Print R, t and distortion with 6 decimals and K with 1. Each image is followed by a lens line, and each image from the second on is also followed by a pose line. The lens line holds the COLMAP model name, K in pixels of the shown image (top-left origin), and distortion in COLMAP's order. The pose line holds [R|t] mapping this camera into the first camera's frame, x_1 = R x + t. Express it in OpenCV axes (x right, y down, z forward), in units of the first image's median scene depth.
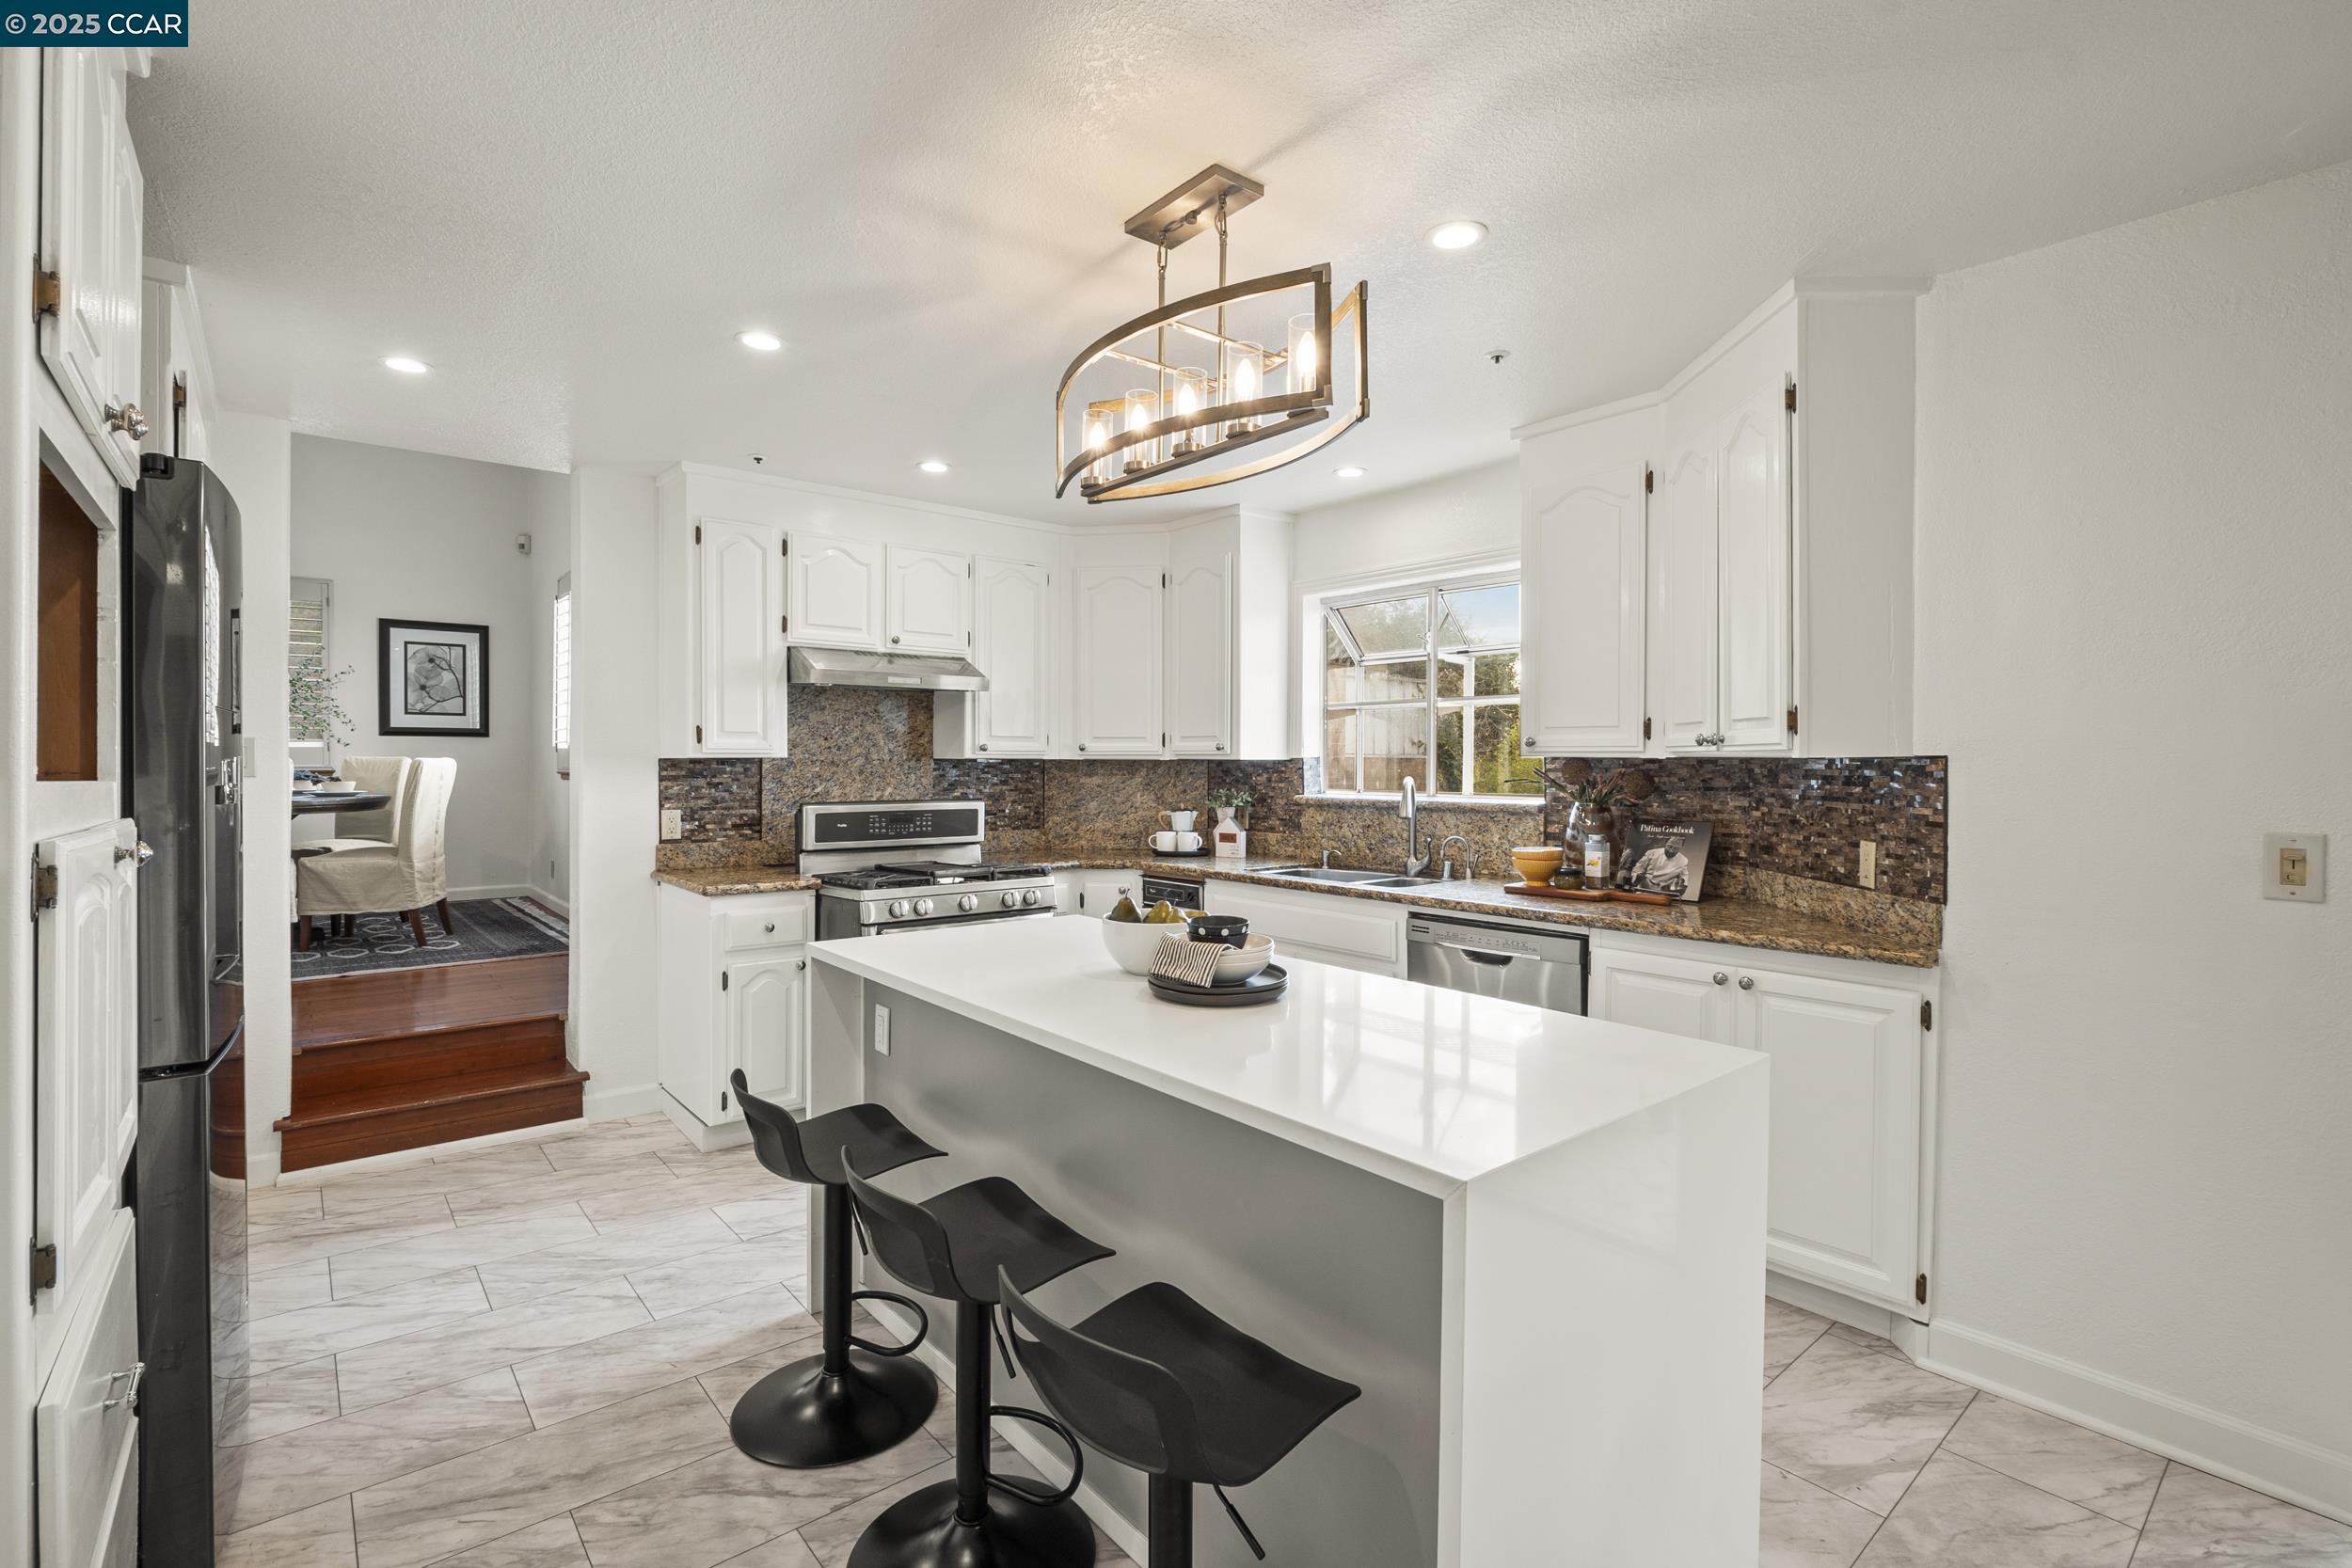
lens RADIAL K [[1079.7, 0, 1196.6], [0, 1079.7, 773.8], [0, 0, 1]] dist [-0.010525, -0.000738]
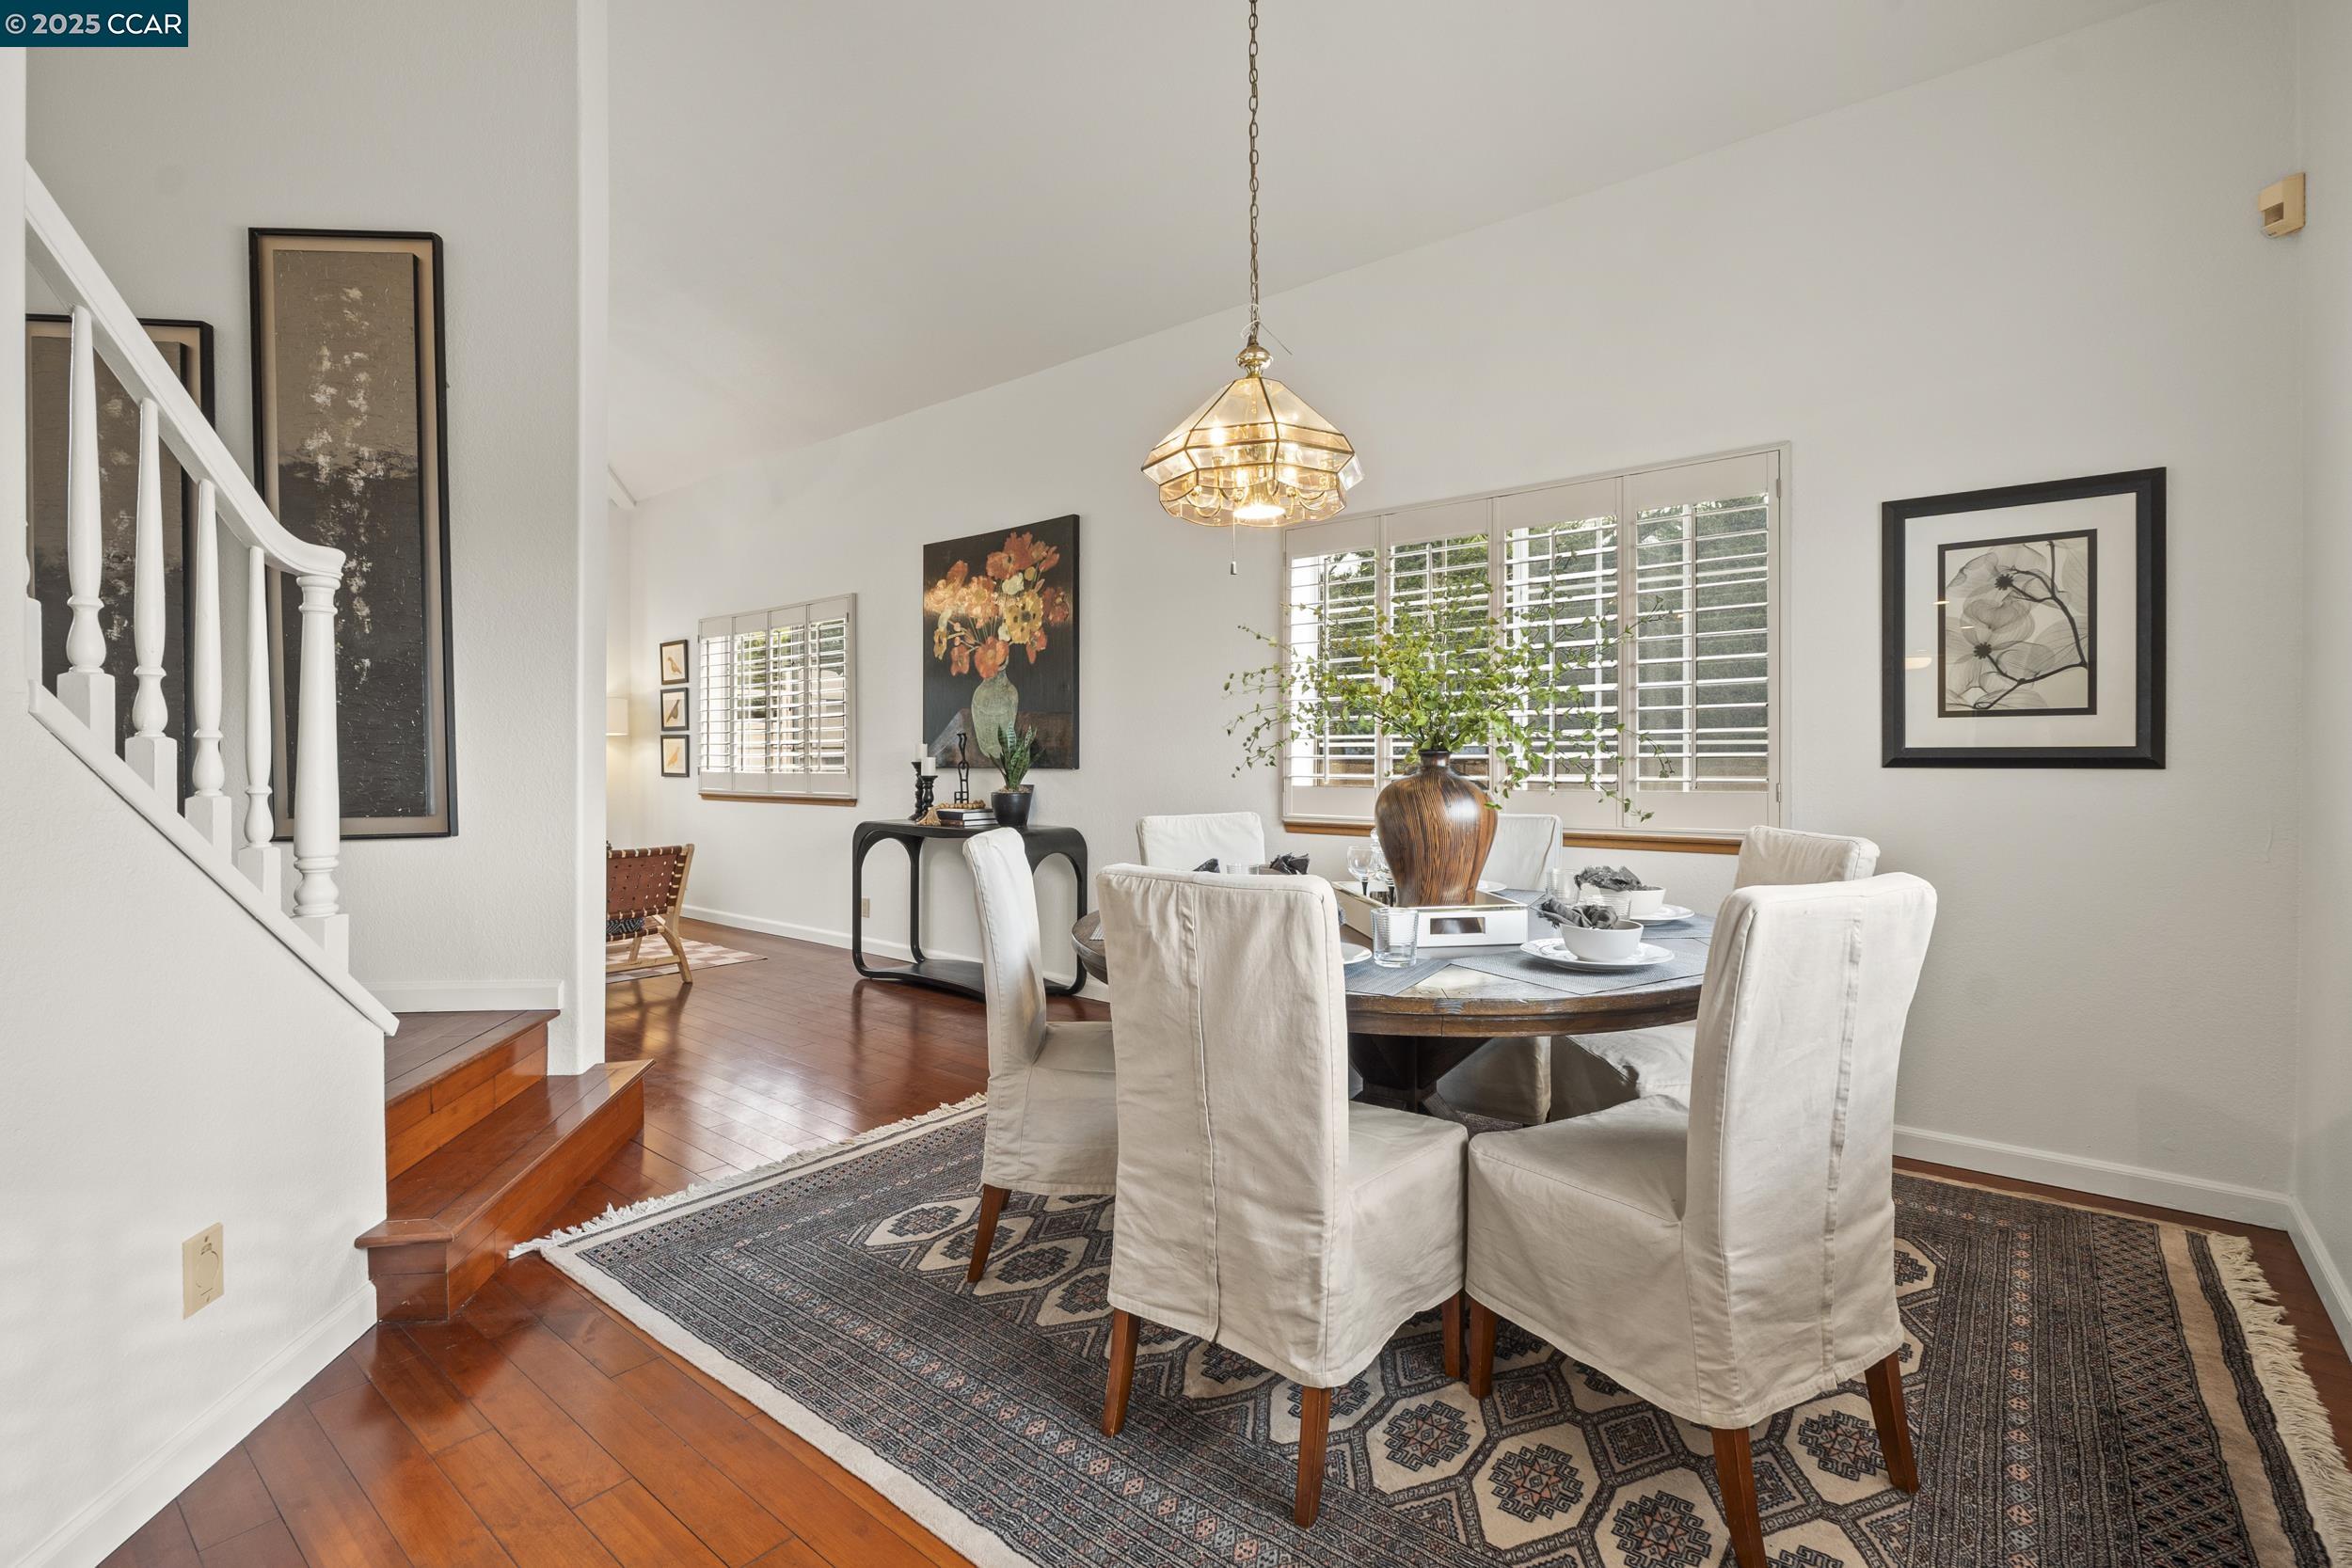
lens RADIAL K [[1079.7, 0, 1175.7], [0, 1079.7, 785.8], [0, 0, 1]] dist [-0.010525, -0.000738]
pose [[0.182379, 0.018946, -0.983046, -0.640580], [-0.004577, 0.999820, 0.018421, -0.059652], [0.983218, 0.001139, 0.182433, 1.071841]]
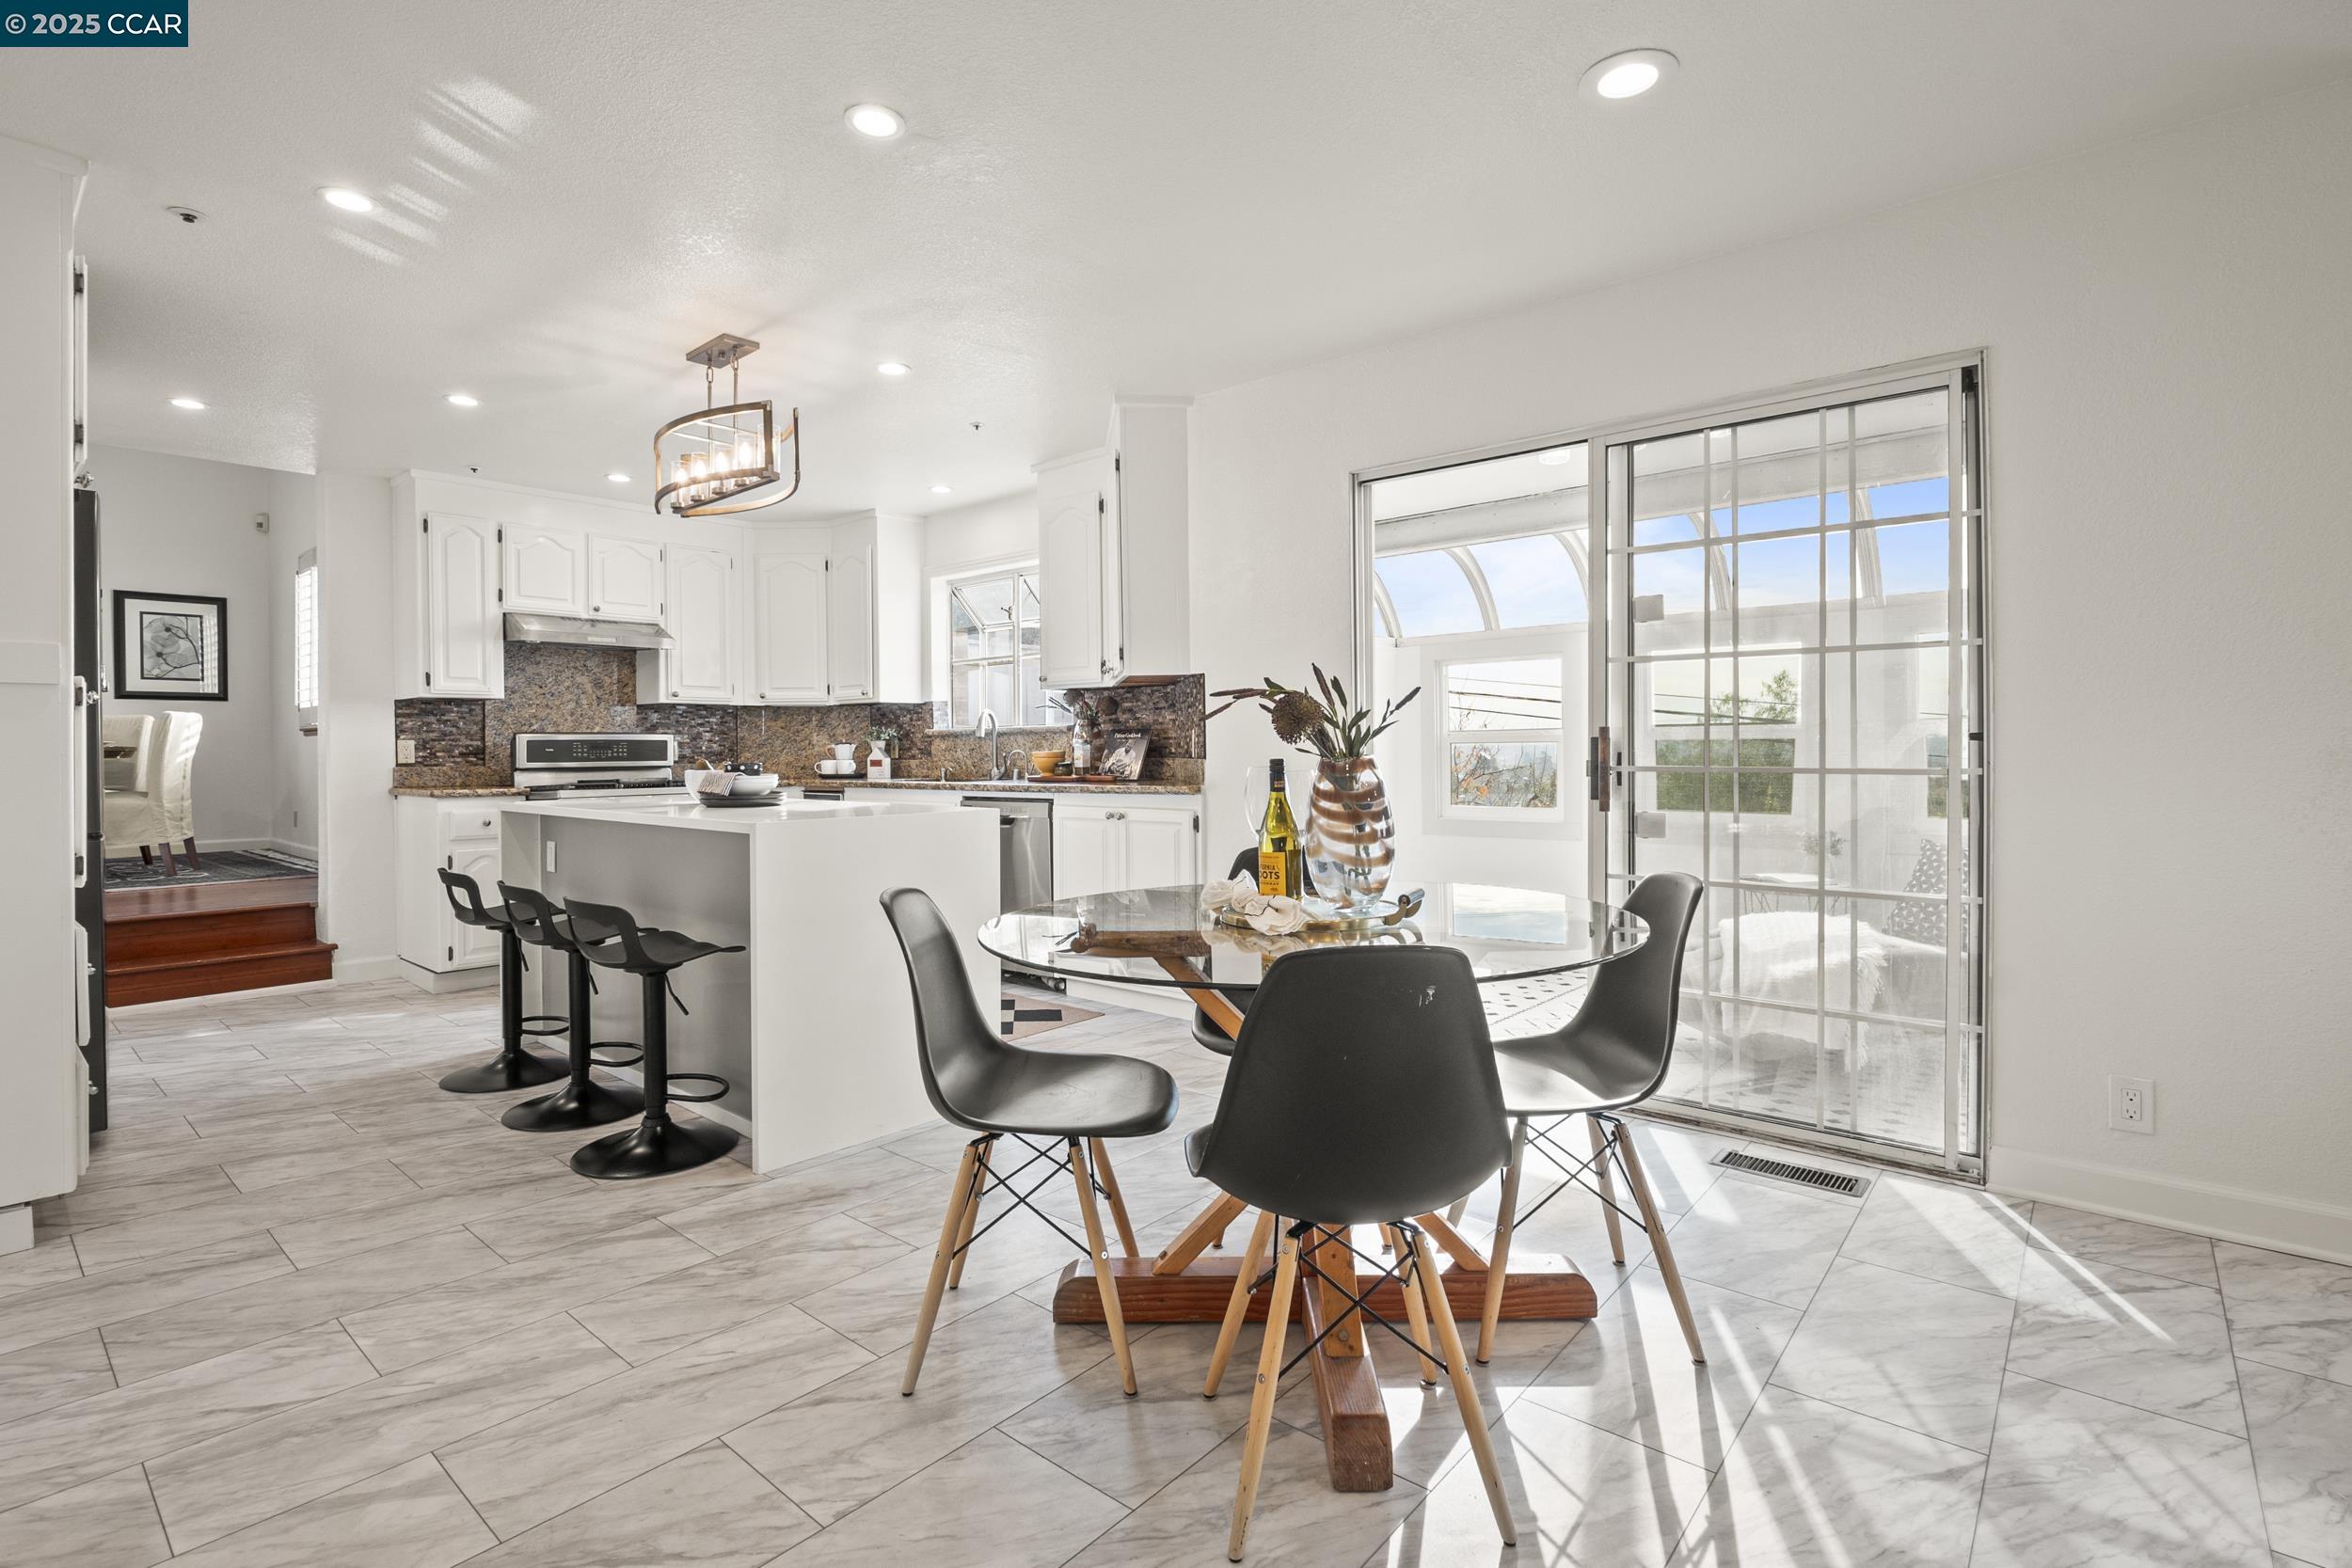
lens RADIAL K [[1079.7, 0, 1189.0], [0, 1079.7, 756.1], [0, 0, 1]] dist [-0.010525, -0.000738]
pose [[0.986388, -0.013518, 0.163876, 0.215247], [0.014047, 0.999899, -0.002068, 0.067238], [-0.163832, 0.004342, 0.986479, -0.400090]]
